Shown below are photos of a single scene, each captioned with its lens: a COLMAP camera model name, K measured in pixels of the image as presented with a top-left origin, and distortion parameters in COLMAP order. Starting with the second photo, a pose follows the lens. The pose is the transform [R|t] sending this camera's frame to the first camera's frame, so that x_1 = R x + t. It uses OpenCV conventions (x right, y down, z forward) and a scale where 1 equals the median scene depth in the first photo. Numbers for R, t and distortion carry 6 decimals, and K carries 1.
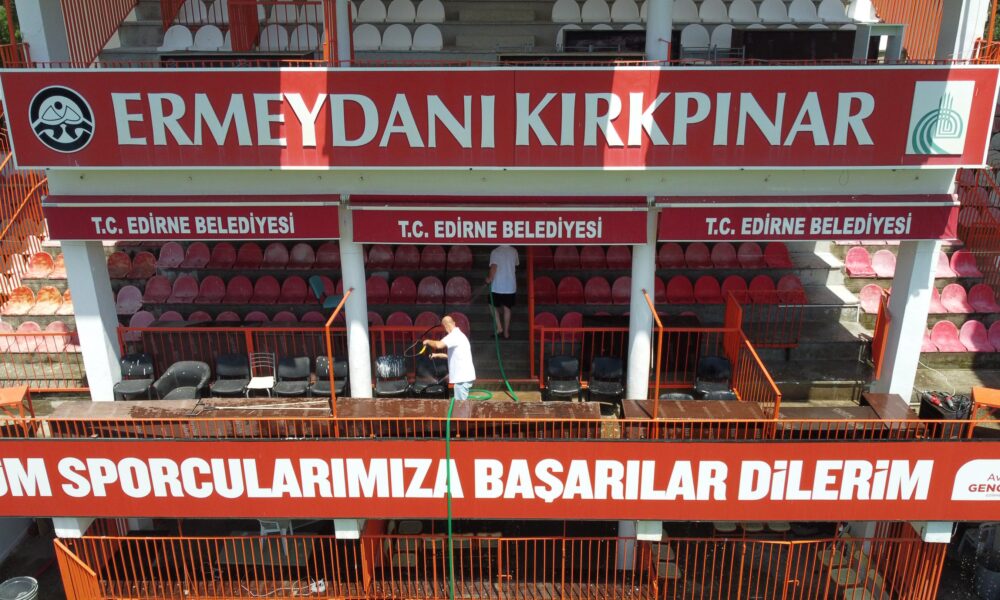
lens RADIAL K [[883.5, 0, 498.9], [0, 883.5, 339.3], [0, 0, 1]] dist [-0.000142, -0.004260]
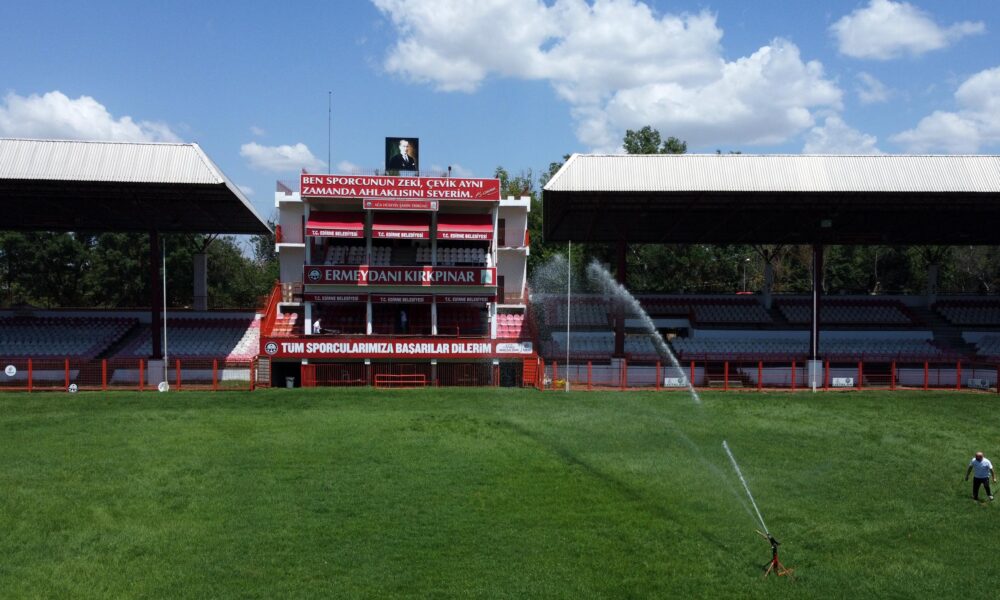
lens RADIAL K [[883.5, 0, 498.9], [0, 883.5, 339.3], [0, 0, 1]] dist [-0.000142, -0.004260]
pose [[0.995642, 0.007528, 0.092955, 0.086201], [0.022563, 0.947681, -0.318419, 1.726133], [-0.090489, 0.319129, 0.943381, -3.730434]]
